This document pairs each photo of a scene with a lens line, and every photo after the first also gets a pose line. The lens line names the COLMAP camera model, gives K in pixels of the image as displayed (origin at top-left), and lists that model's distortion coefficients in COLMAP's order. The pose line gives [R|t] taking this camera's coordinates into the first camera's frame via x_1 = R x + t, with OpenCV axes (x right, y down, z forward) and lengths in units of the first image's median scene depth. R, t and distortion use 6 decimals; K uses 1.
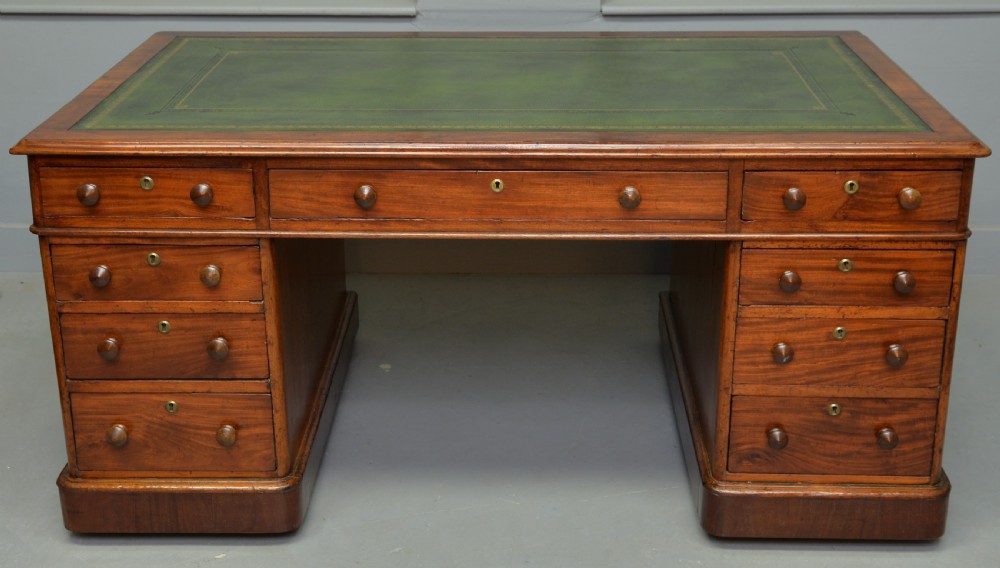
lens RADIAL K [[1343.3, 0, 504.9], [0, 1343.3, 206.9], [0, 0, 1]] dist [0.027564, 0.033328]
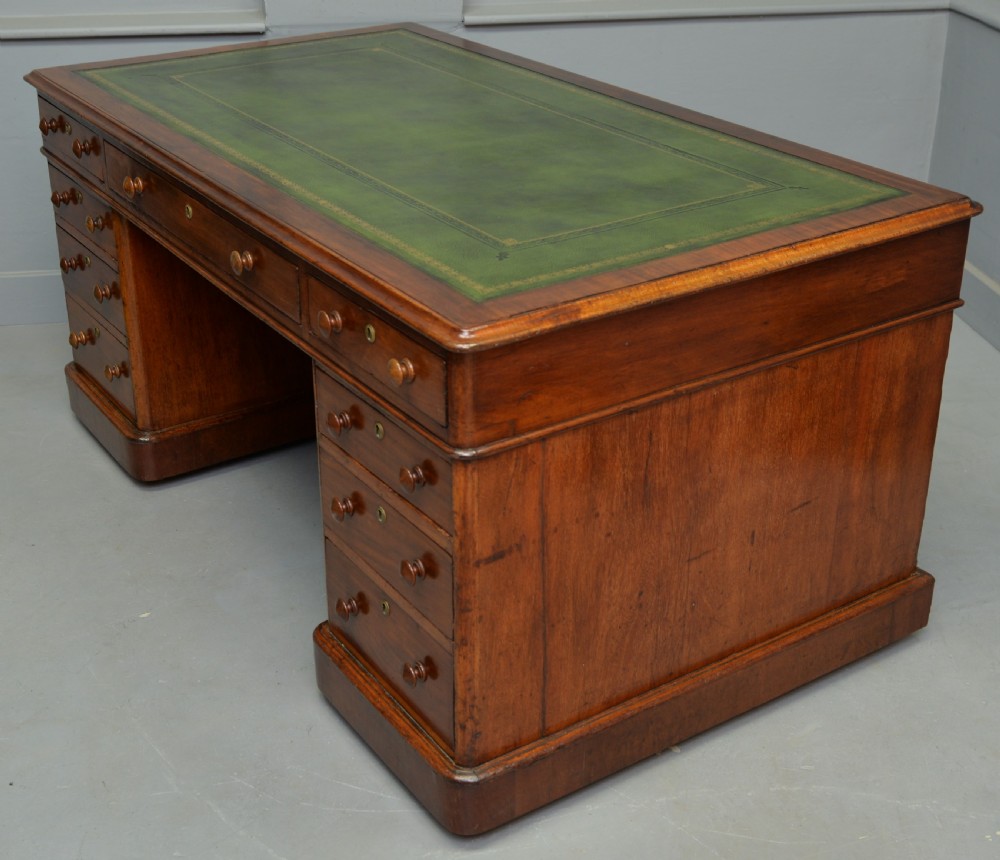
lens RADIAL K [[1440.7, 0, 468.6], [0, 1440.7, 355.2], [0, 0, 1]] dist [-0.044966, 0.120484]
pose [[0.563420, 0.337855, -0.753931, 0.870664], [-0.272102, 0.937531, 0.216786, -0.187430], [0.780076, 0.083004, 0.620154, 0.524041]]
